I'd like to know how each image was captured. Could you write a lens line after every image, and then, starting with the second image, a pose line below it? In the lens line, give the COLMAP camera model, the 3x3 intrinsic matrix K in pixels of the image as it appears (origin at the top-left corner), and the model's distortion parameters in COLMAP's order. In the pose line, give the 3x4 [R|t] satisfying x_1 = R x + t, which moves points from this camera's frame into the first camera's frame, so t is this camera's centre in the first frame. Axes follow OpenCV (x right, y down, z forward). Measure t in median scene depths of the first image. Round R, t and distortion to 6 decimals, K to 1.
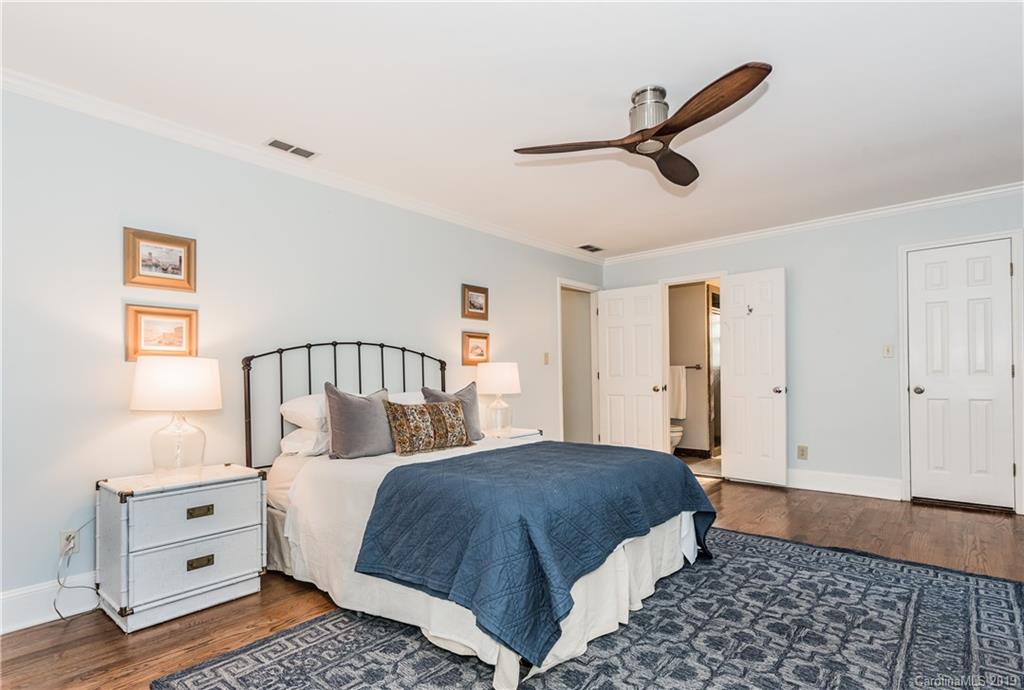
lens RADIAL K [[523.6, 0, 513.5], [0, 523.6, 368.2], [0, 0, 1]] dist [0.015168, 0.001786]
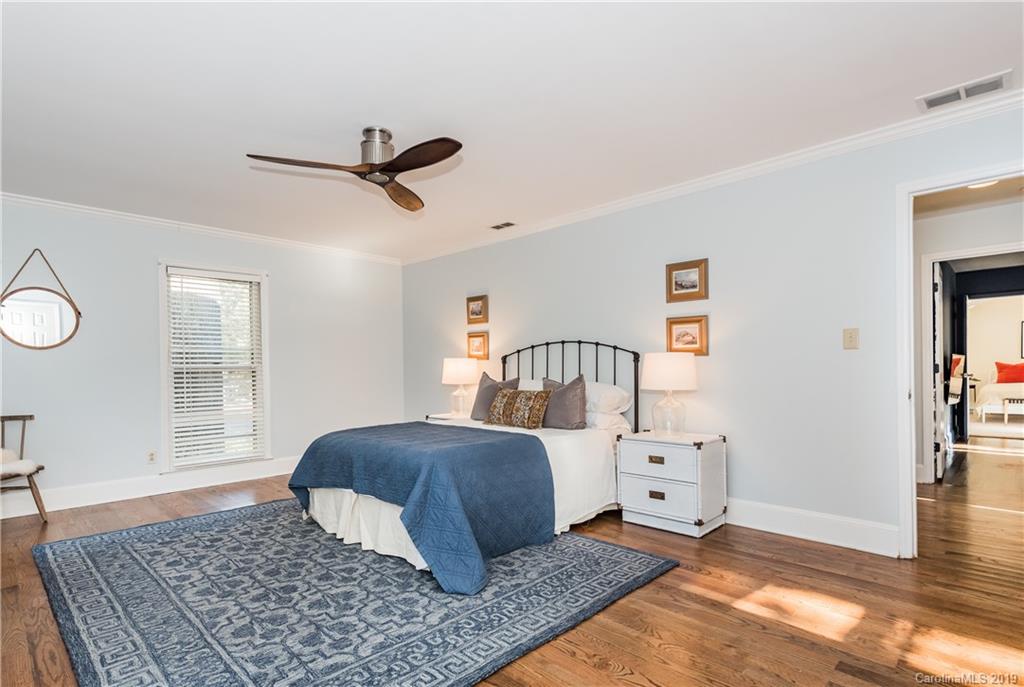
lens RADIAL K [[523.6, 0, 513.0], [0, 523.6, 367.7], [0, 0, 1]] dist [0.015168, 0.001786]
pose [[-0.083562, 0.012111, -0.996429, 1.357374], [0.020120, 0.999743, 0.010464, -0.000399], [0.996299, -0.019173, -0.083784, 1.343969]]
